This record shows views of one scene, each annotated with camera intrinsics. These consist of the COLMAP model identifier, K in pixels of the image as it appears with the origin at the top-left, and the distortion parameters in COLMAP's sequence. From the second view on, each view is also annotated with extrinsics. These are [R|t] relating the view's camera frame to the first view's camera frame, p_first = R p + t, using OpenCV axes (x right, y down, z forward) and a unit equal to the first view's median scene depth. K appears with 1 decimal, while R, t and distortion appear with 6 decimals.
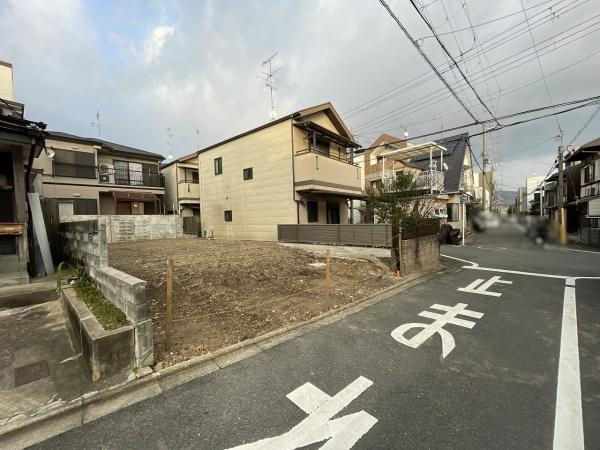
lens RADIAL K [[241.1, 0, 300.2], [0, 241.1, 225.3], [0, 0, 1]] dist [-0.002337, -0.000529]
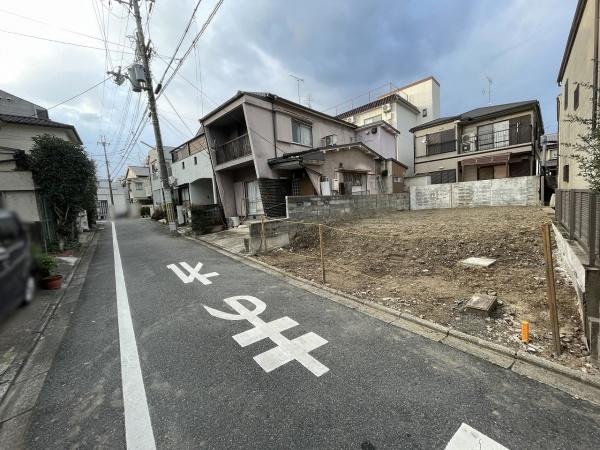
lens RADIAL K [[242.8, 0, 300.0], [0, 242.8, 225.0], [0, 0, 1]] dist [-0.001483, -0.000117]
pose [[-0.063884, 0.118671, -0.990876, 0.725229], [0.036801, 0.992509, 0.116494, -0.010520], [0.997279, -0.029024, -0.067772, 0.646144]]
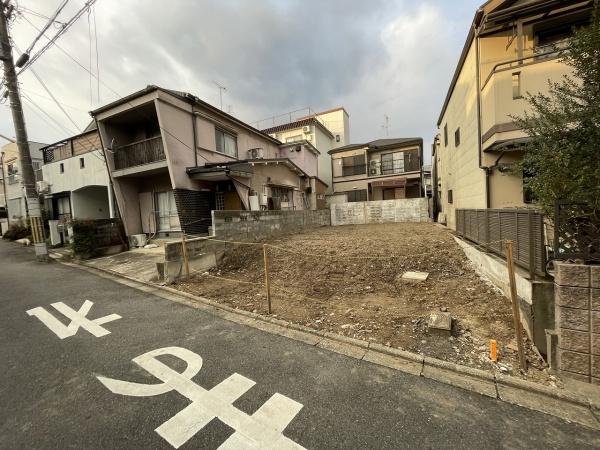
lens RADIAL K [[242.8, 0, 300.0], [0, 242.8, 225.0], [0, 0, 1]] dist [-0.001483, -0.000117]
pose [[0.267120, 0.056779, -0.961989, 0.628392], [0.017622, 0.997808, 0.063787, -0.012110], [0.963502, -0.033991, 0.265534, 0.587572]]
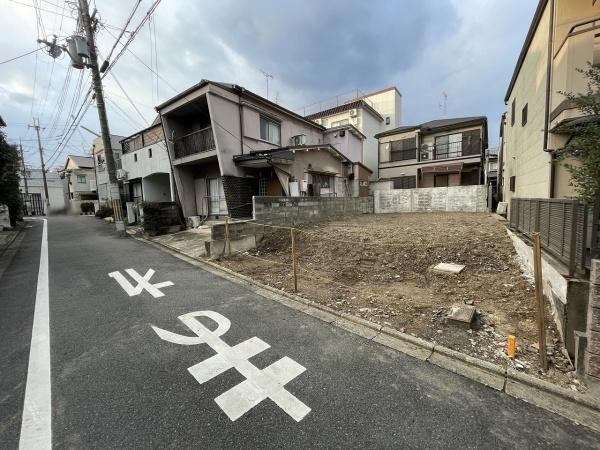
lens RADIAL K [[242.8, 0, 300.0], [0, 242.8, 225.0], [0, 0, 1]] dist [-0.001483, -0.000117]
pose [[0.078596, 0.116016, -0.990133, 0.664937], [0.003267, 0.993170, 0.116631, -0.011085], [0.996901, -0.012402, 0.077680, 0.628093]]
